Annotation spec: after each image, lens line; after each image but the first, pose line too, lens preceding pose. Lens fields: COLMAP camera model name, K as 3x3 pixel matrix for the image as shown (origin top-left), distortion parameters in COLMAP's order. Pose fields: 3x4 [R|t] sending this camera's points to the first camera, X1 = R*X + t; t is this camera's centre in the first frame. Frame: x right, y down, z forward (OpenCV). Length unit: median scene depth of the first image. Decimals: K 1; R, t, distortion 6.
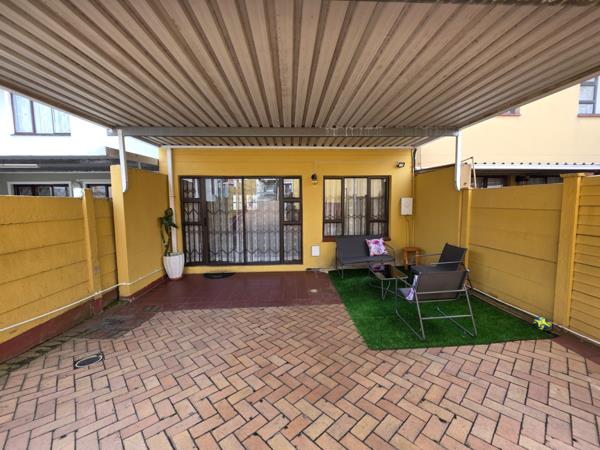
lens RADIAL K [[240.7, 0, 301.2], [0, 240.7, 222.3], [0, 0, 1]] dist [0.001251, -0.000200]
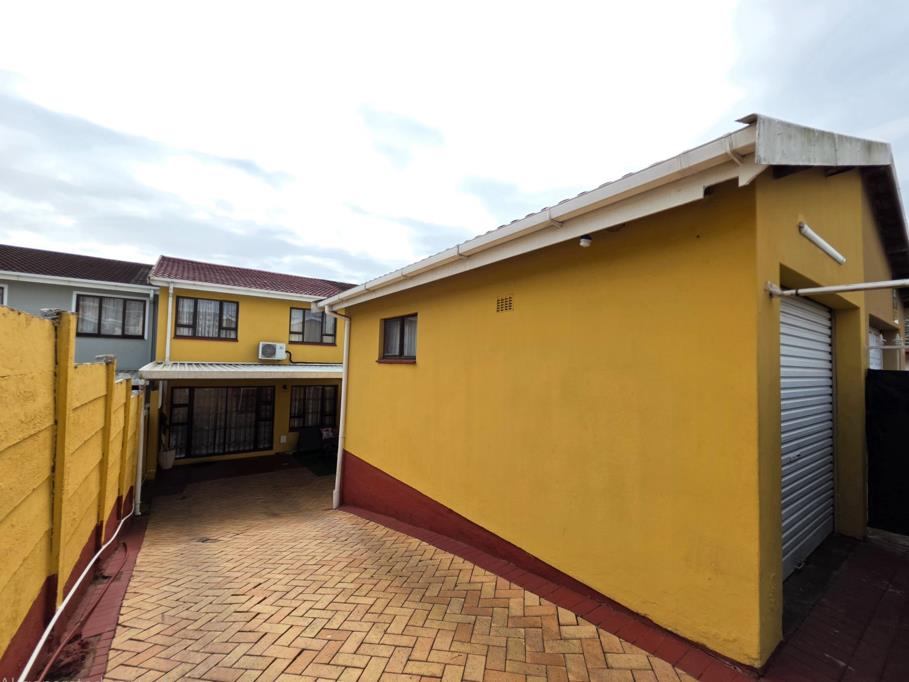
lens RADIAL K [[377.7, 0, 450.3], [0, 377.7, 343.8], [0, 0, 1]] dist [-0.015026, 0.000046]
pose [[0.837820, 0.055479, 0.543121, -0.454588], [0.011532, 0.992803, -0.119203, -0.209780], [-0.545826, 0.106134, 0.831150, -1.851701]]
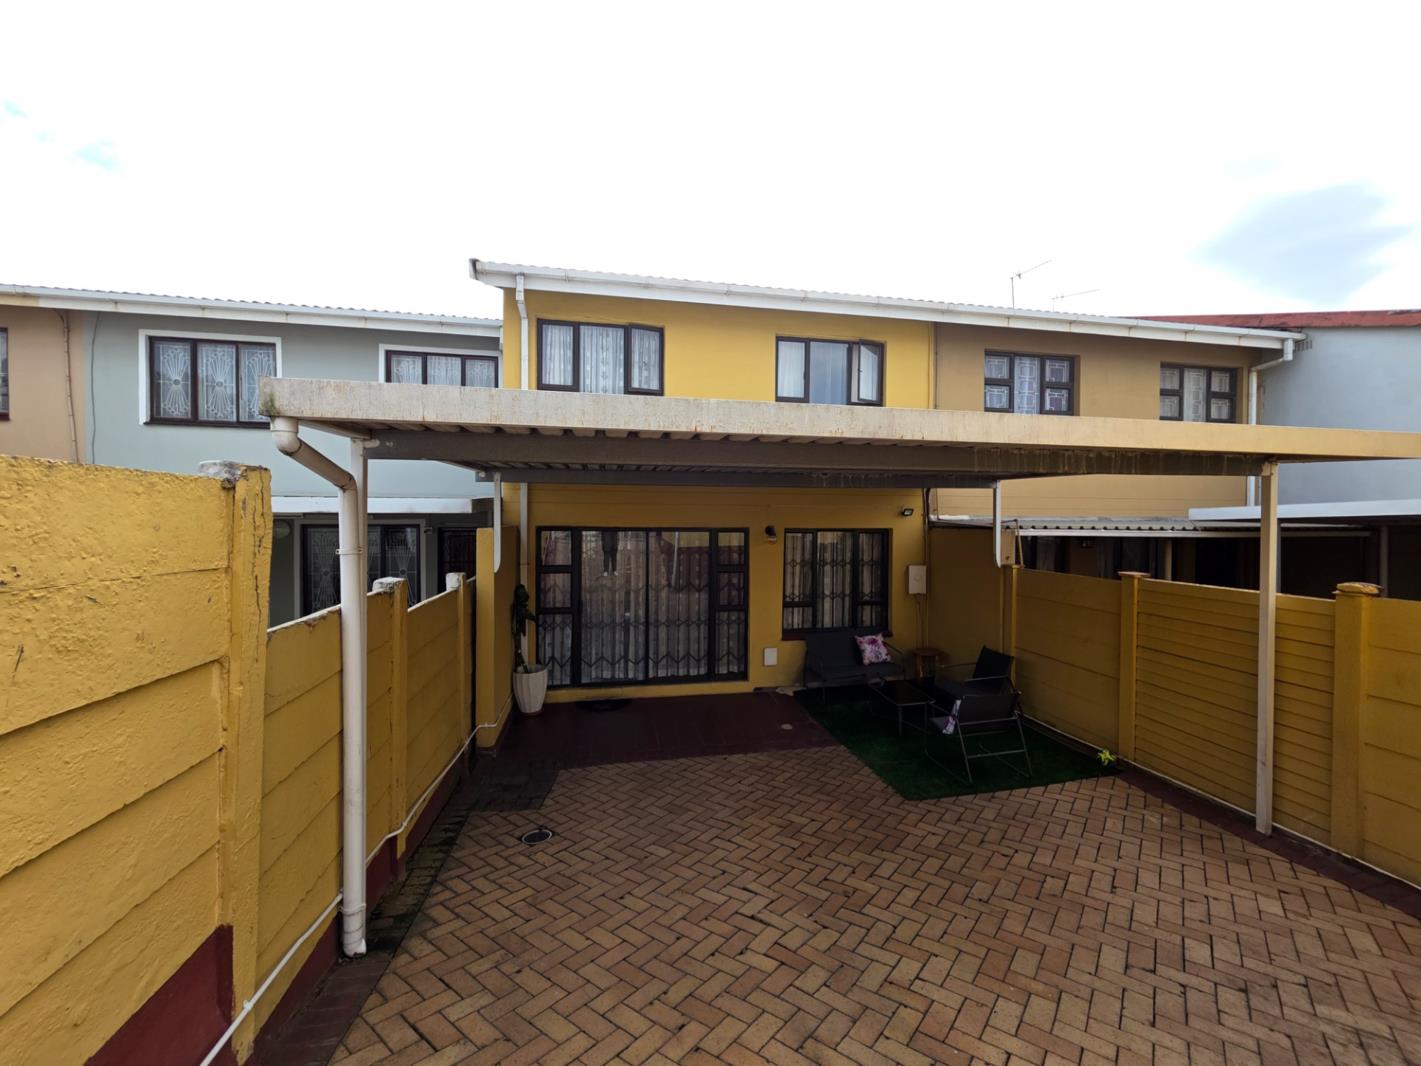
lens RADIAL K [[570.1, 0, 713.4], [0, 570.1, 526.7], [0, 0, 1]] dist [0.001251, -0.000200]
pose [[0.989885, 0.014832, 0.141096, -0.361516], [-0.005747, 0.997896, -0.064578, -0.136494], [-0.141757, 0.063114, 0.987887, -0.467053]]
